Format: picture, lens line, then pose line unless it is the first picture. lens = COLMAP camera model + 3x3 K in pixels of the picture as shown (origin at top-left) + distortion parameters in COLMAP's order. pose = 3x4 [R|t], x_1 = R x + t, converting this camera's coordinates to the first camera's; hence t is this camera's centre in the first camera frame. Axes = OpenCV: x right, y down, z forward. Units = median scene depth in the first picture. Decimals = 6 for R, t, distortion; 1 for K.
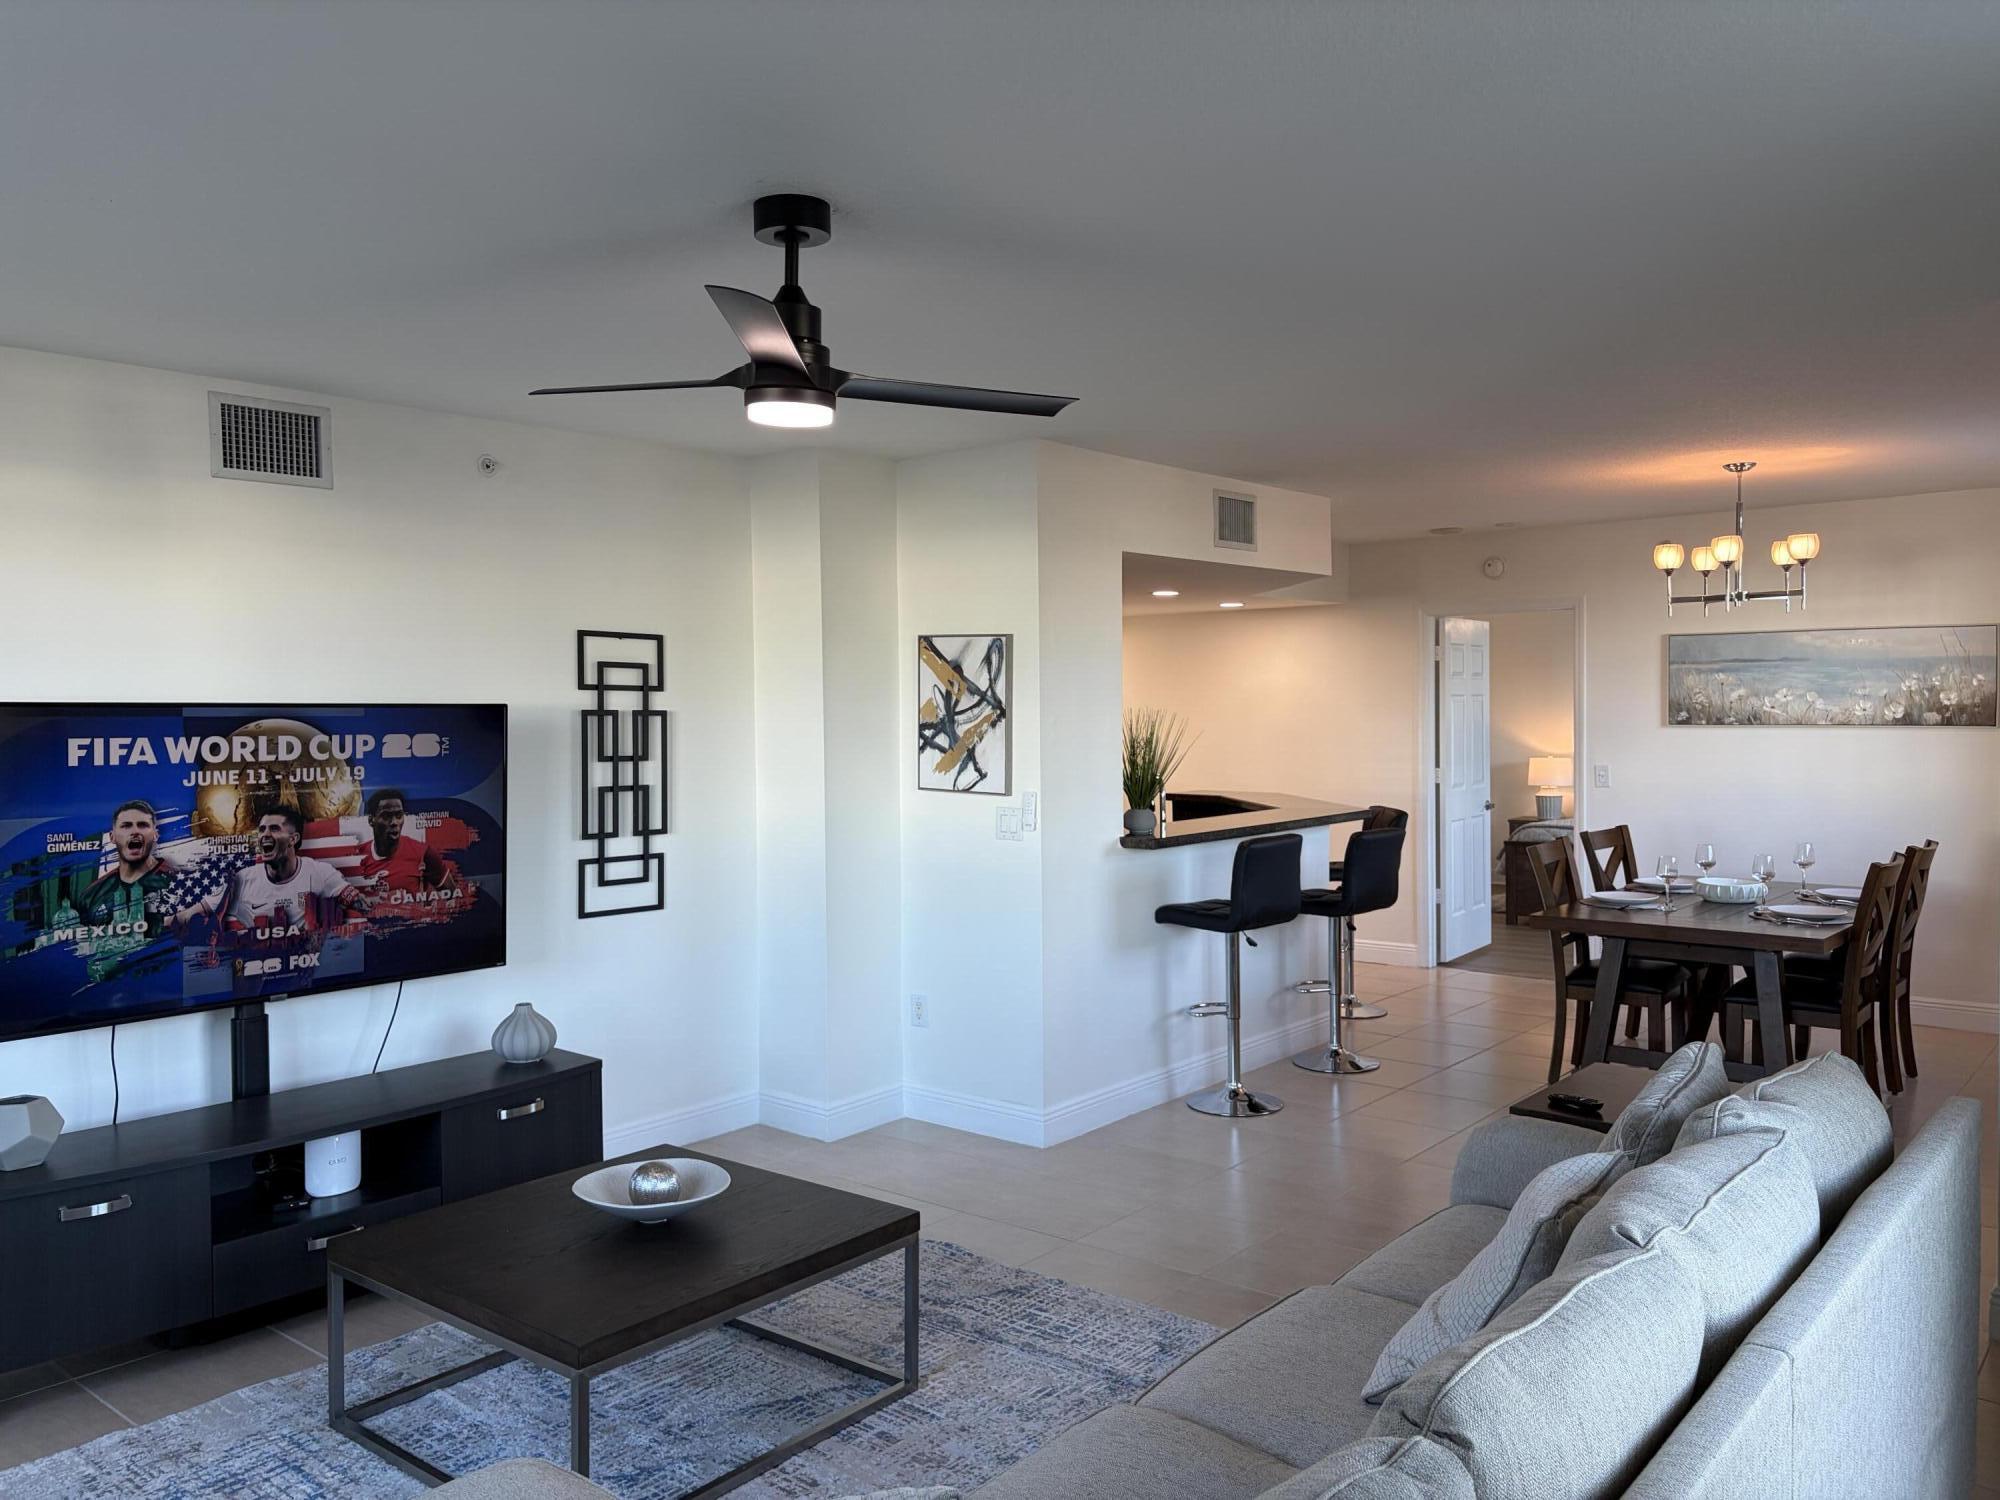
lens RADIAL K [[1526.0, 0, 994.3], [0, 1526.0, 750.0], [0, 0, 1]] dist [0.042287, -0.051984]
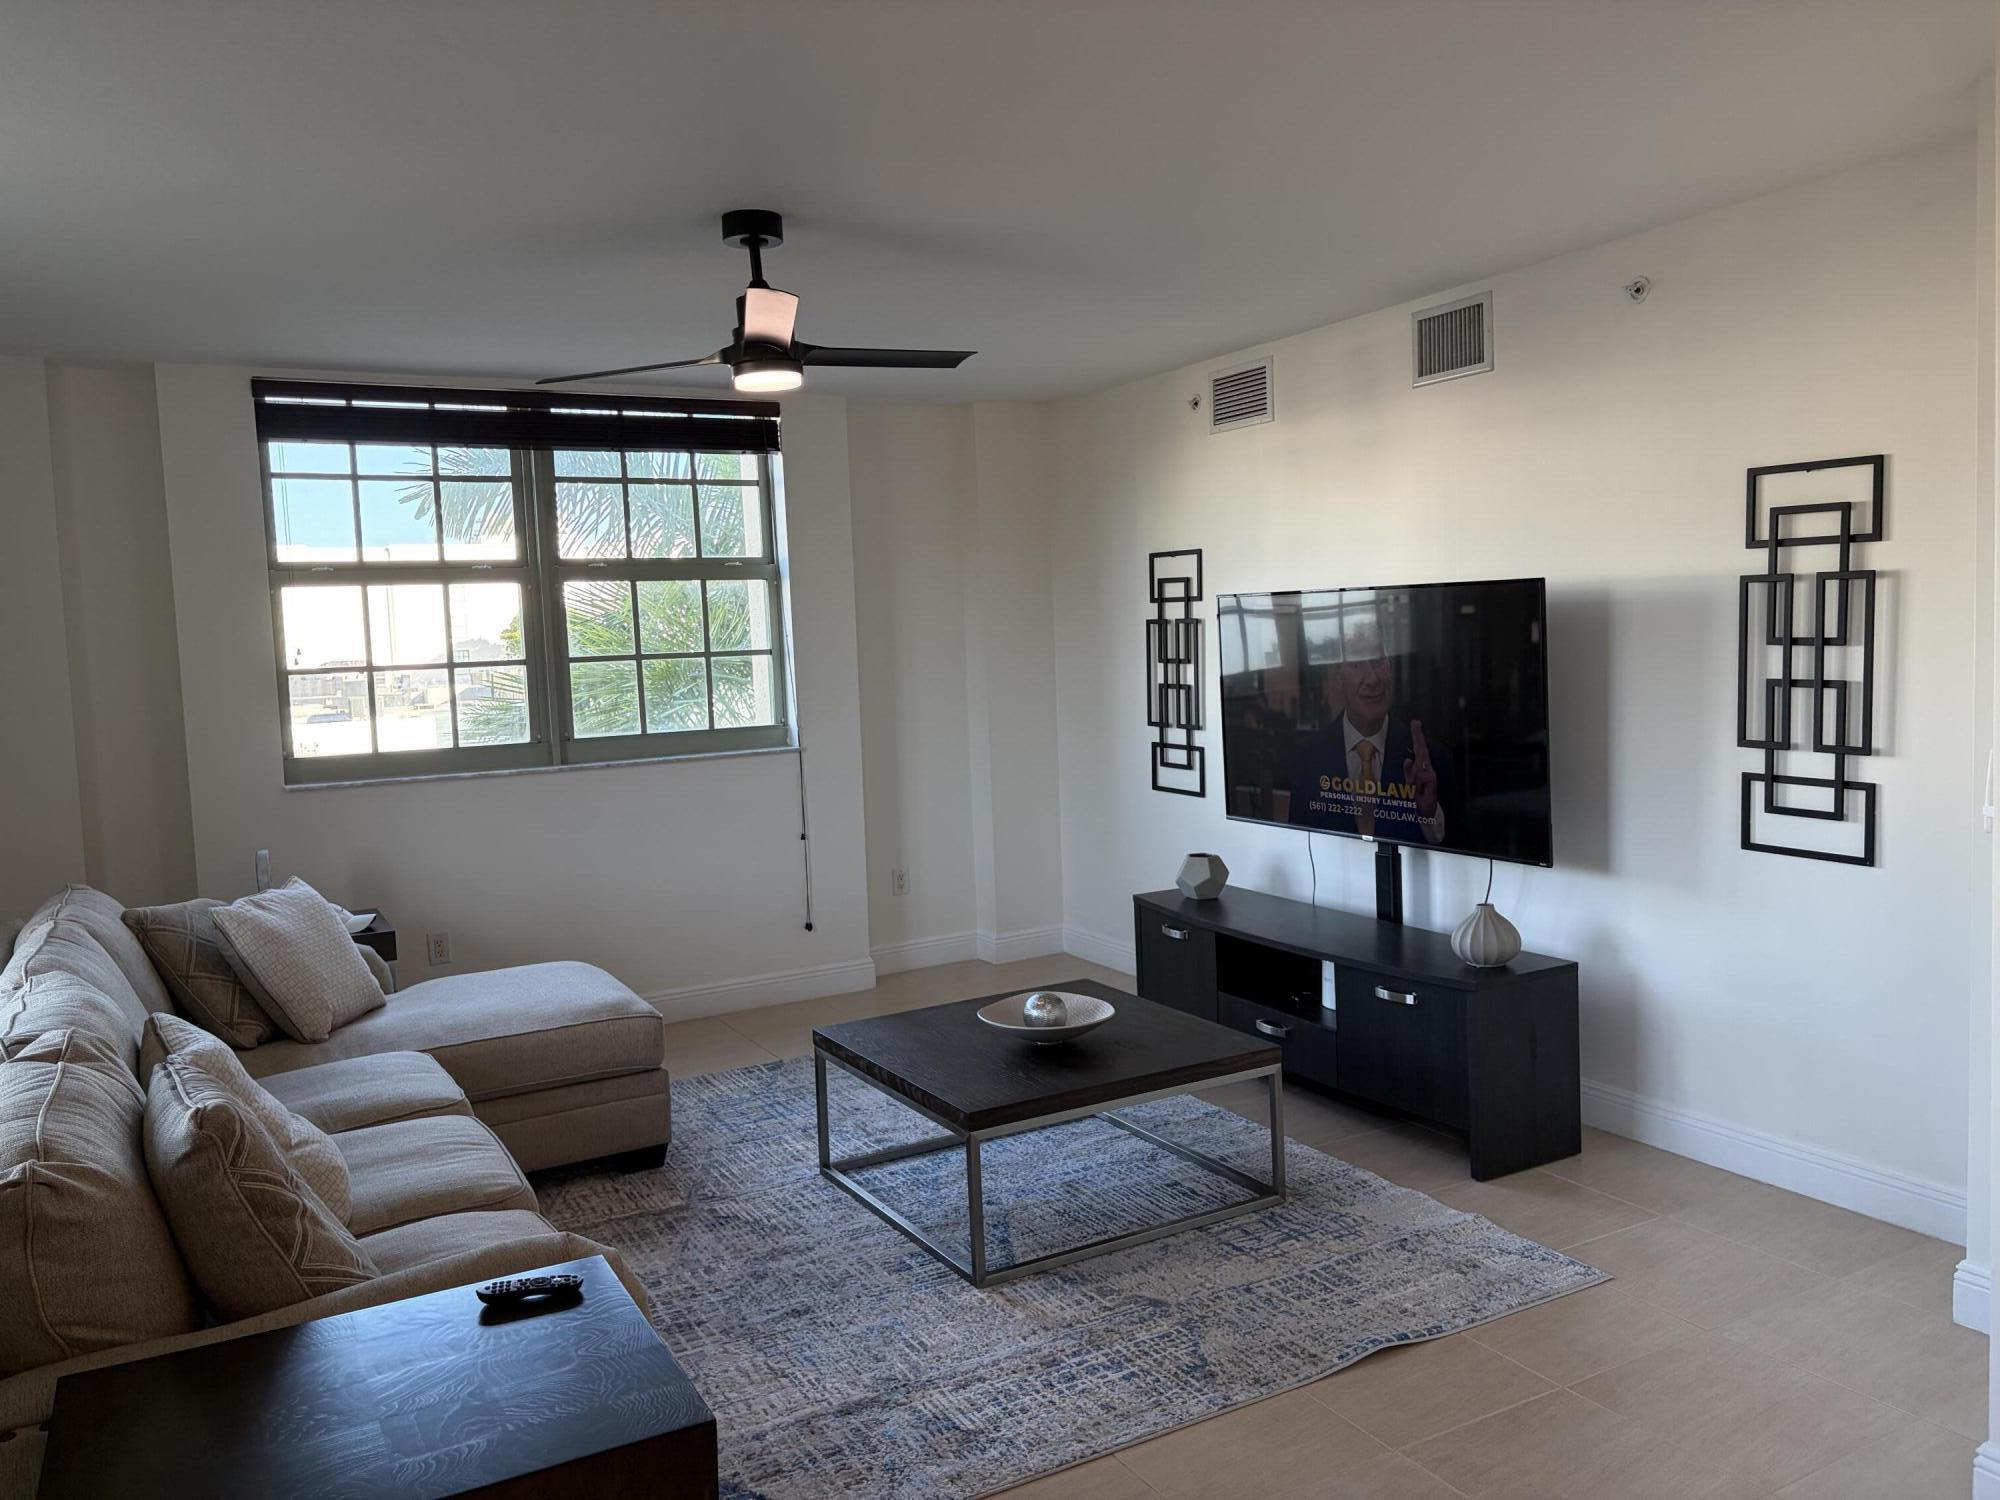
lens RADIAL K [[1526.0, 0, 1015.1], [0, 1526.0, 739.8], [0, 0, 1]] dist [0.042287, -0.051984]
pose [[-0.360014, 0.099577, -0.927617, 0.564850], [0.024288, 0.994951, 0.097378, -0.027788], [0.932631, 0.012528, -0.360615, 0.927252]]
